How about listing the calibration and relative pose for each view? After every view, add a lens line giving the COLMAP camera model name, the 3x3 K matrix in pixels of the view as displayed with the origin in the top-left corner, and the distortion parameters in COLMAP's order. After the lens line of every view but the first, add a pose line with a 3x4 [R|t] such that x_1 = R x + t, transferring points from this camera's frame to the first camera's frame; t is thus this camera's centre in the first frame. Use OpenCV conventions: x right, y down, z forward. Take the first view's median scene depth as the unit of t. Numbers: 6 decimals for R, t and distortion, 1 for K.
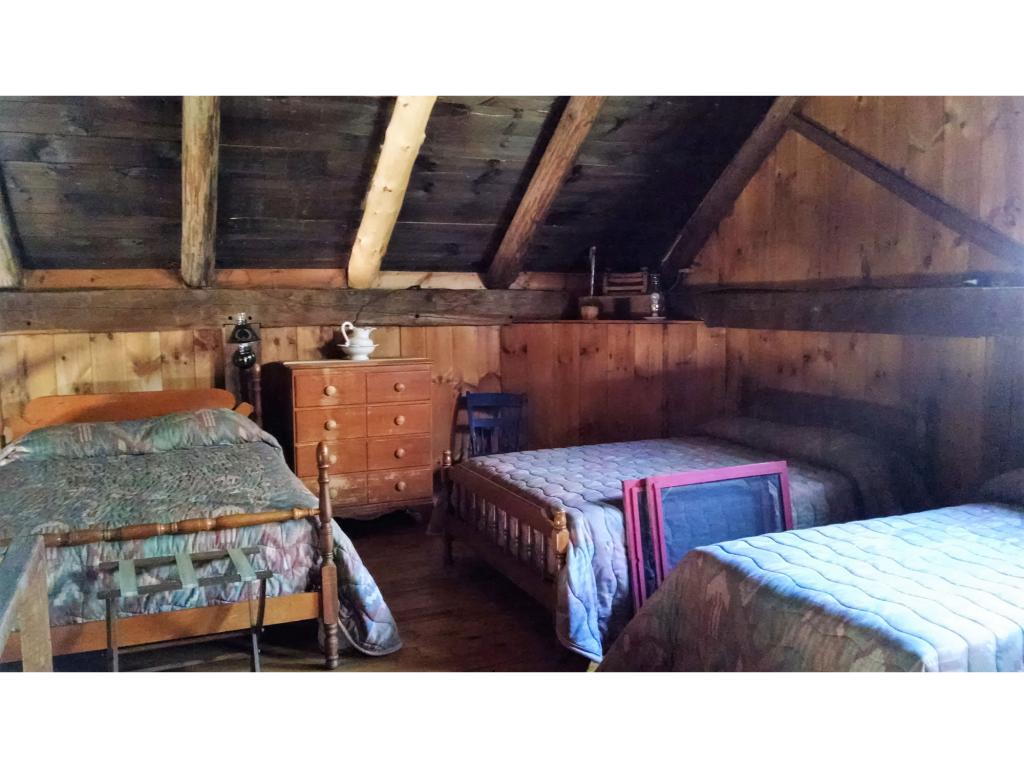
lens RADIAL K [[850.4, 0, 512.0], [0, 850.4, 384.0], [0, 0, 1]] dist [0.056139, -0.151376]
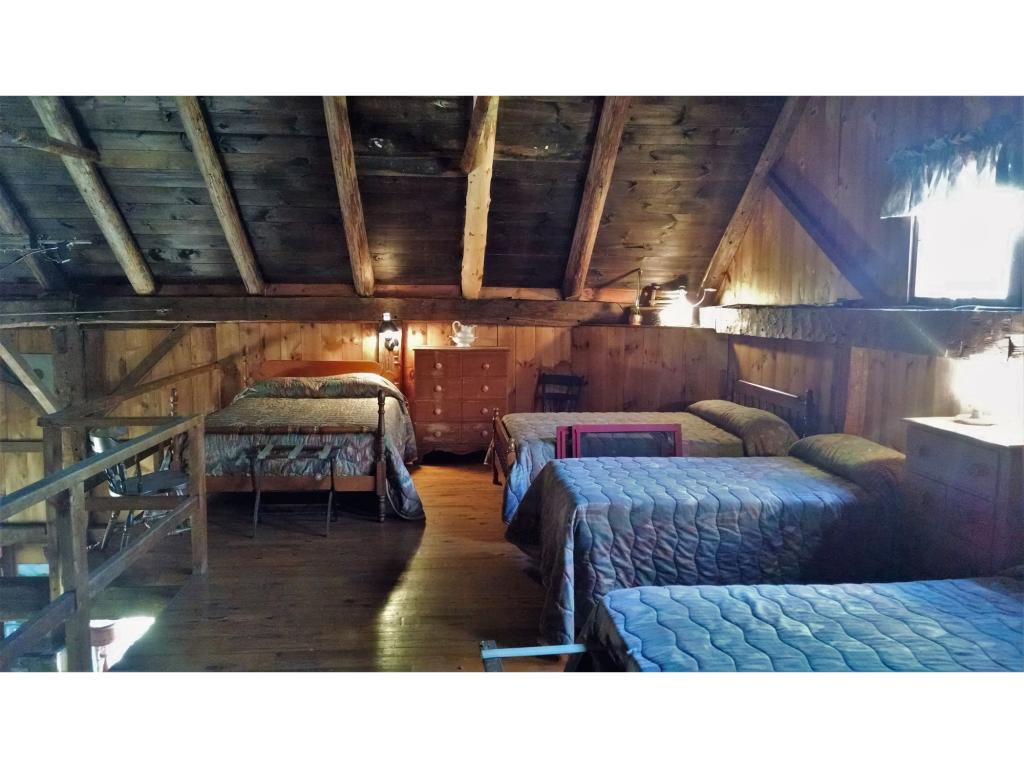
lens RADIAL K [[781.8, 0, 512.0], [0, 781.8, 384.0], [0, 0, 1]] dist [0.036252, -0.114857]
pose [[0.946917, 0.053934, -0.316922, 0.374804], [-0.053134, 0.998525, 0.011172, 0.018312], [0.317057, 0.006261, 0.948386, -0.292506]]
